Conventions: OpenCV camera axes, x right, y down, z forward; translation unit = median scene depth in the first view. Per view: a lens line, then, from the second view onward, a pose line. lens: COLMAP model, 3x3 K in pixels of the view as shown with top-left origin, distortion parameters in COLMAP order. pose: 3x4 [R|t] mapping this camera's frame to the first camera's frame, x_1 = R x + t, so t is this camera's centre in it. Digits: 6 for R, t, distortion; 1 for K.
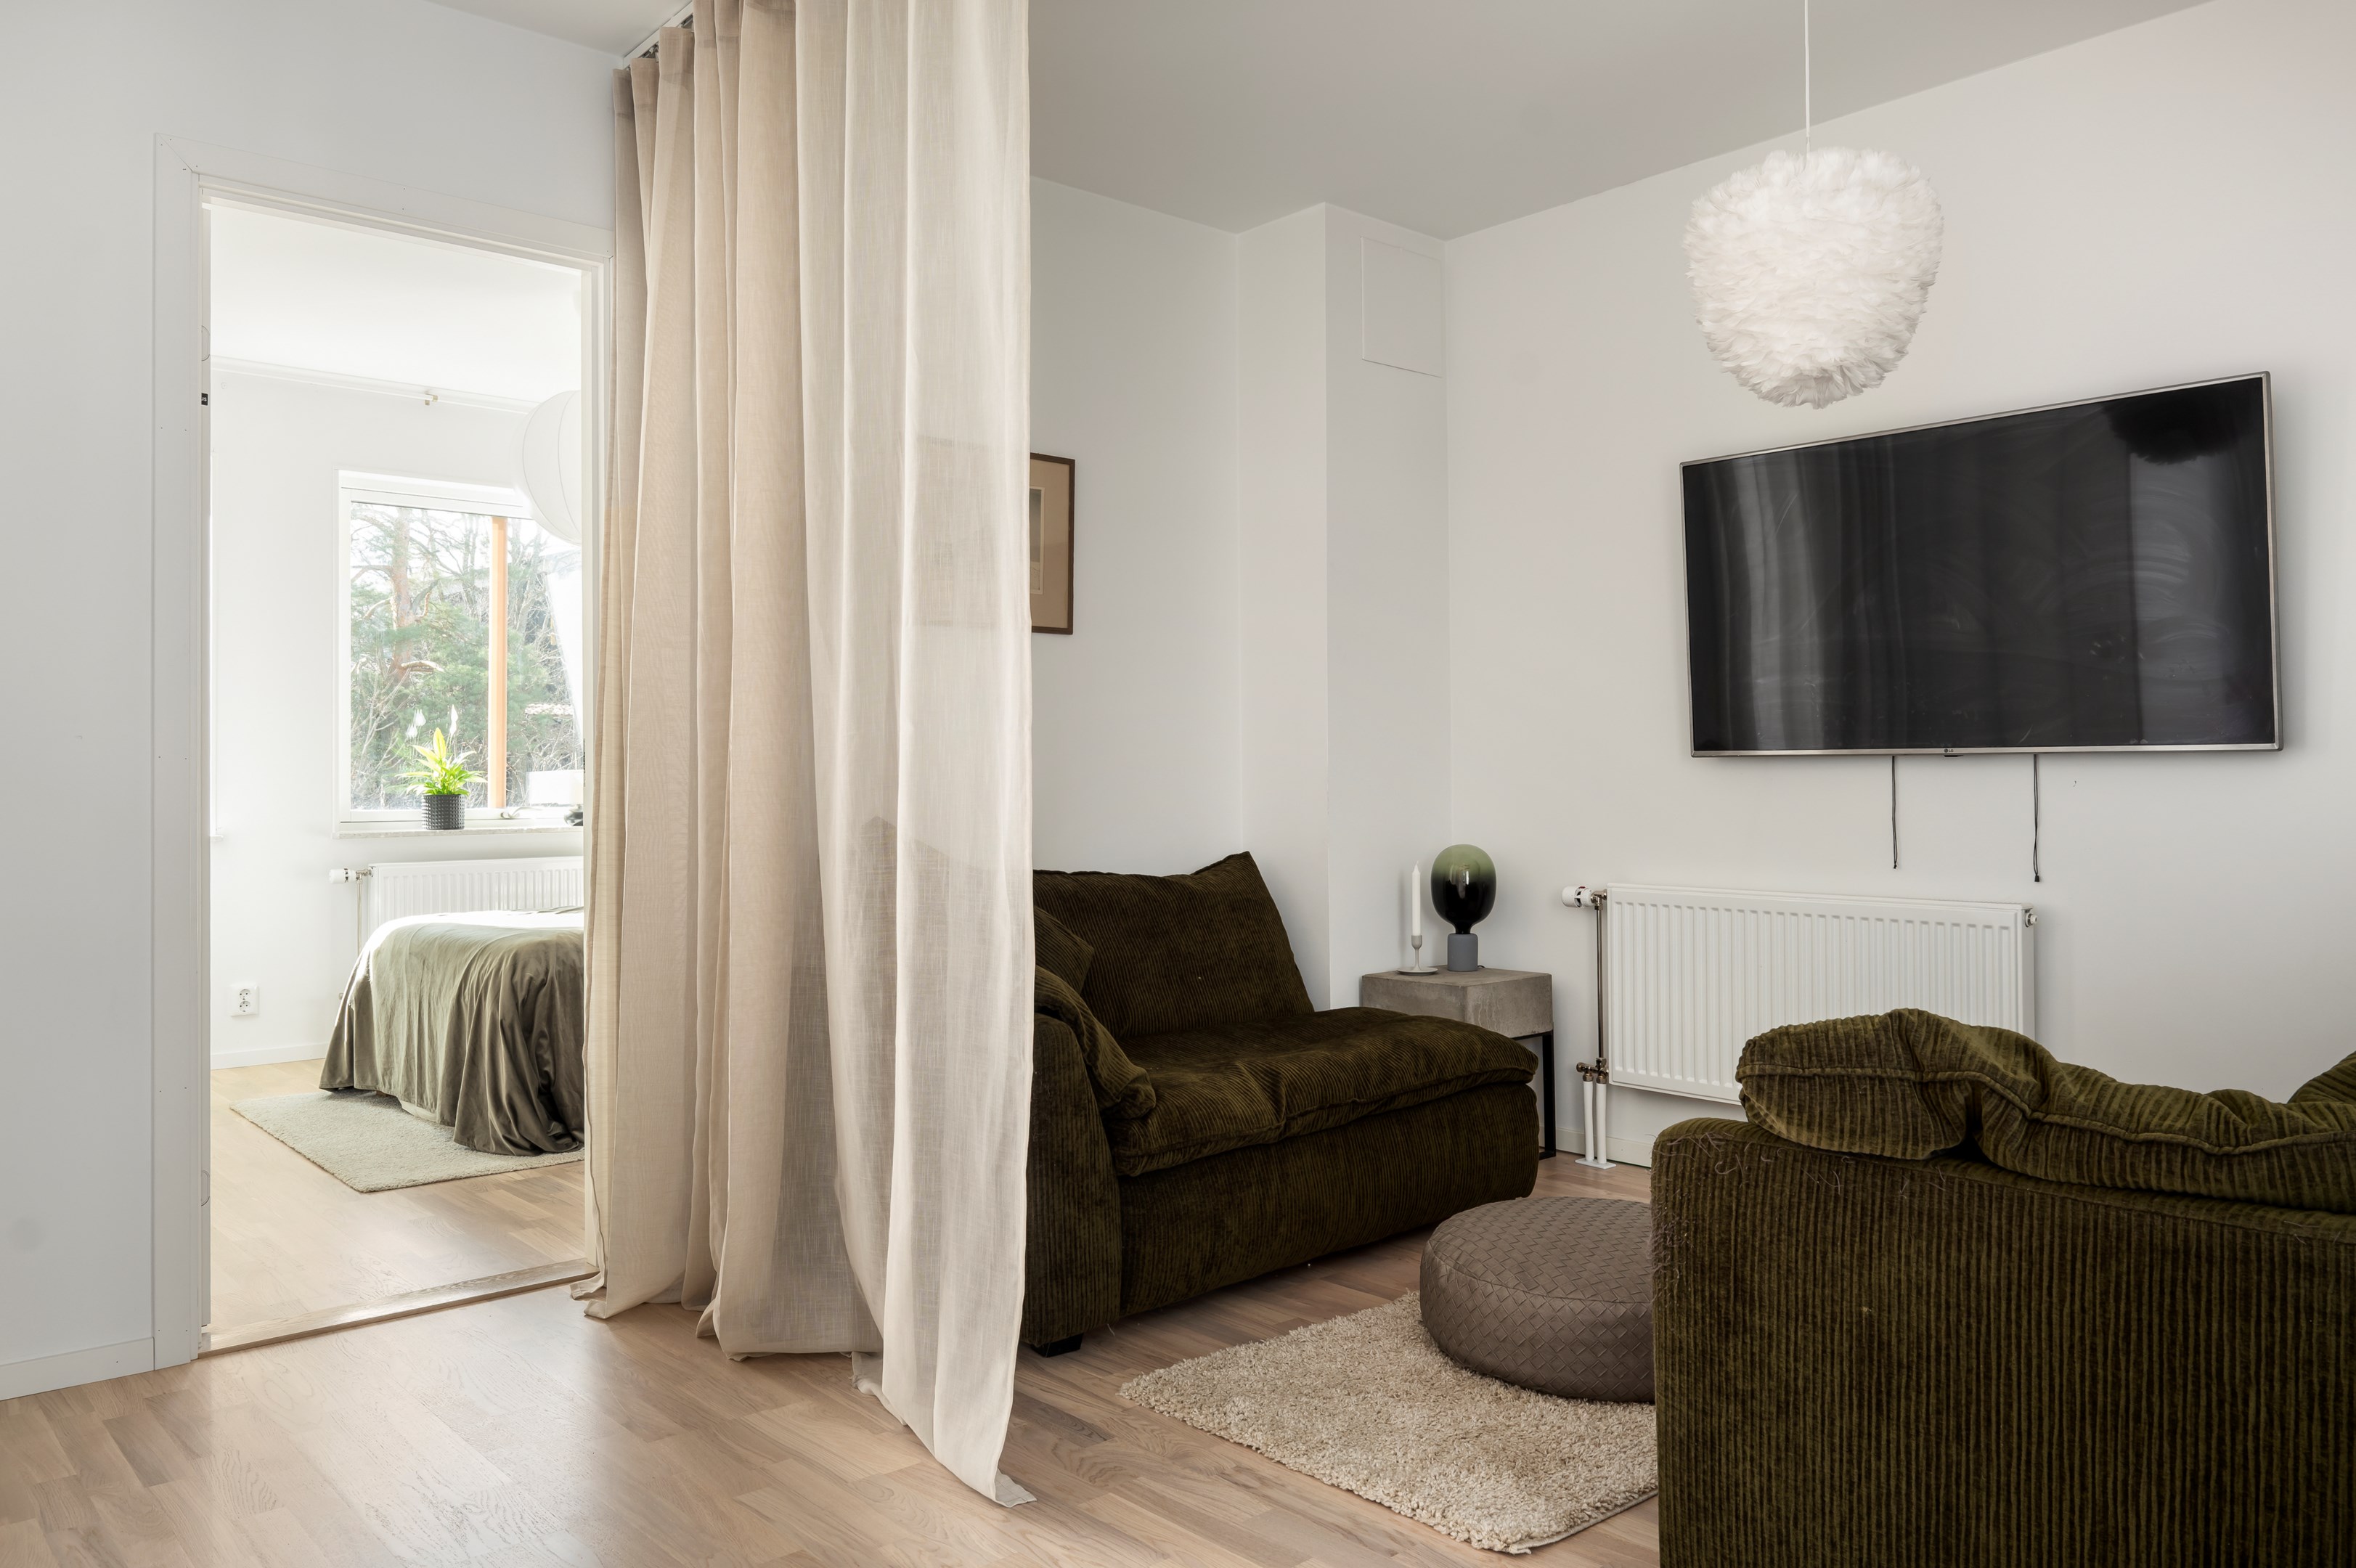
lens RADIAL K [[1649.5, 0, 1178.9], [0, 1649.5, 724.6], [0, 0, 1]] dist [-0.001304, -0.007628]
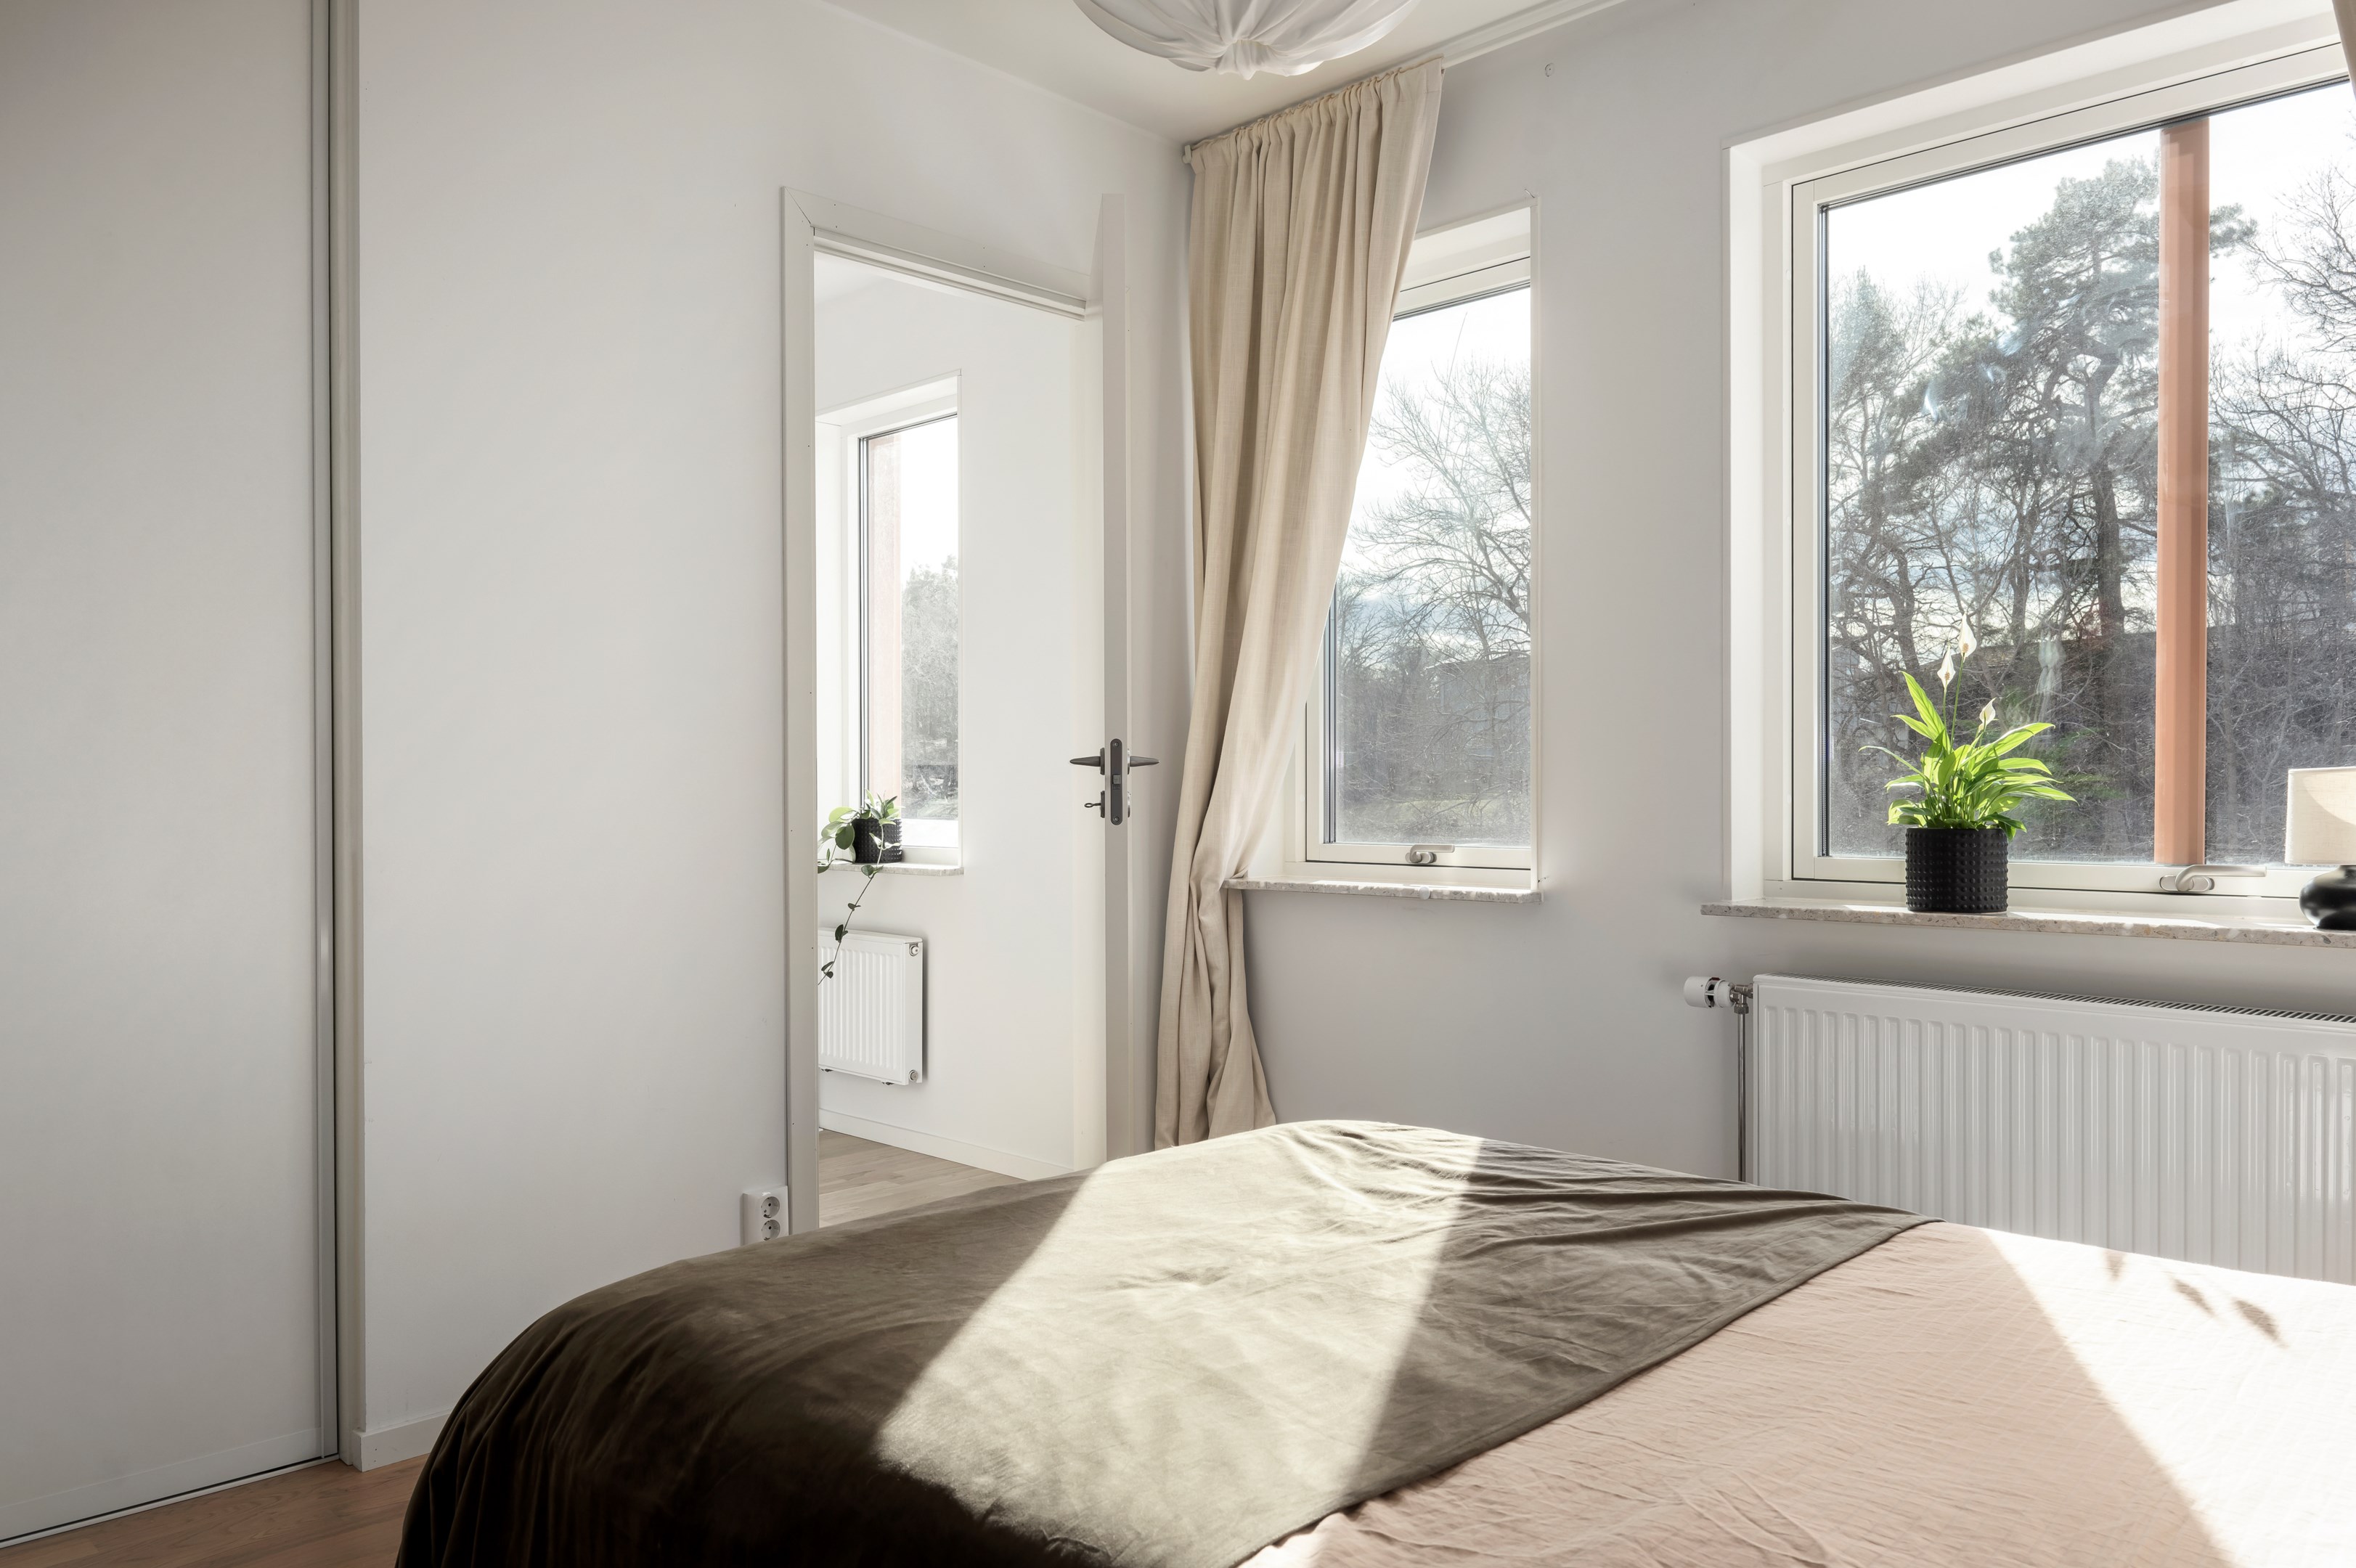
lens RADIAL K [[1627.1, 0, 1178.0], [0, 1627.1, 784.0], [0, 0, 1]] dist [-0.003147, -0.004945]
pose [[0.054640, 0.001864, -0.998504, -0.038939], [0.036670, 0.999320, 0.003872, 0.022062], [0.997833, -0.036827, 0.054534, 0.777325]]
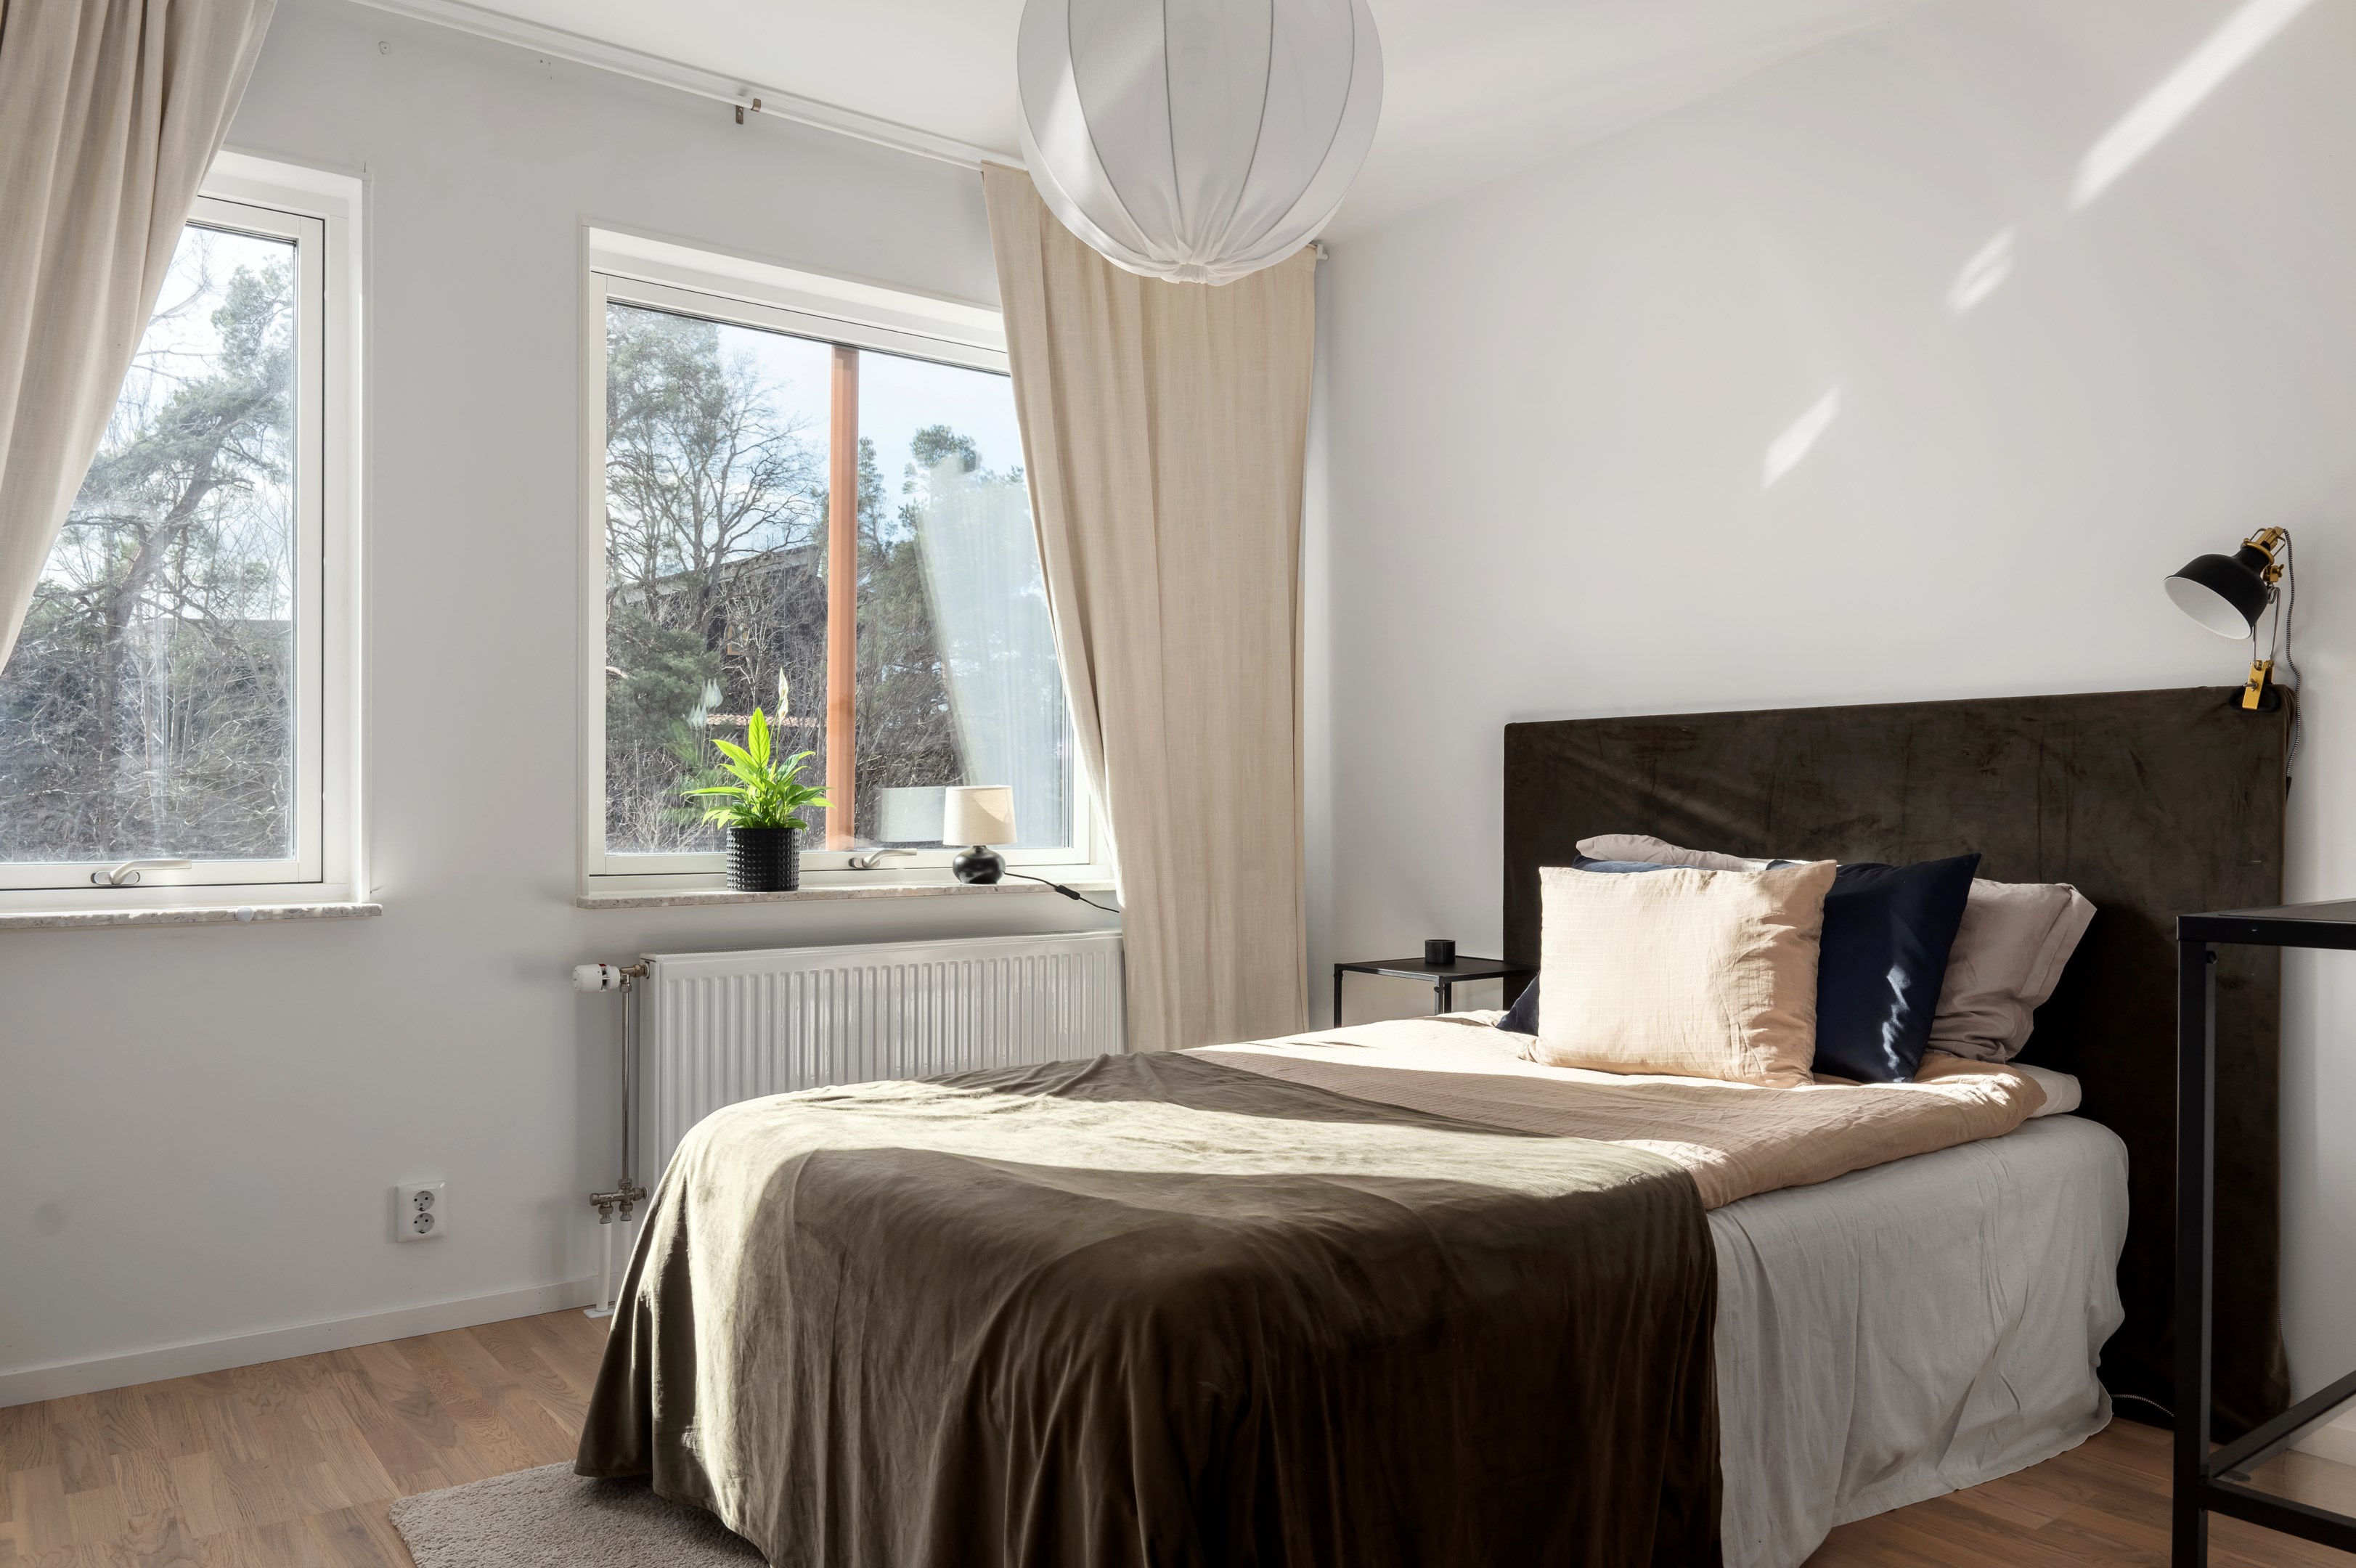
lens RADIAL K [[1627.1, 0, 1178.0], [0, 1627.1, 784.0], [0, 0, 1]] dist [-0.003147, -0.004945]
pose [[0.996221, 0.011707, -0.086066, -0.257560], [-0.009483, 0.999612, 0.026199, 0.011669], [0.086339, -0.025283, 0.995945, 0.459612]]
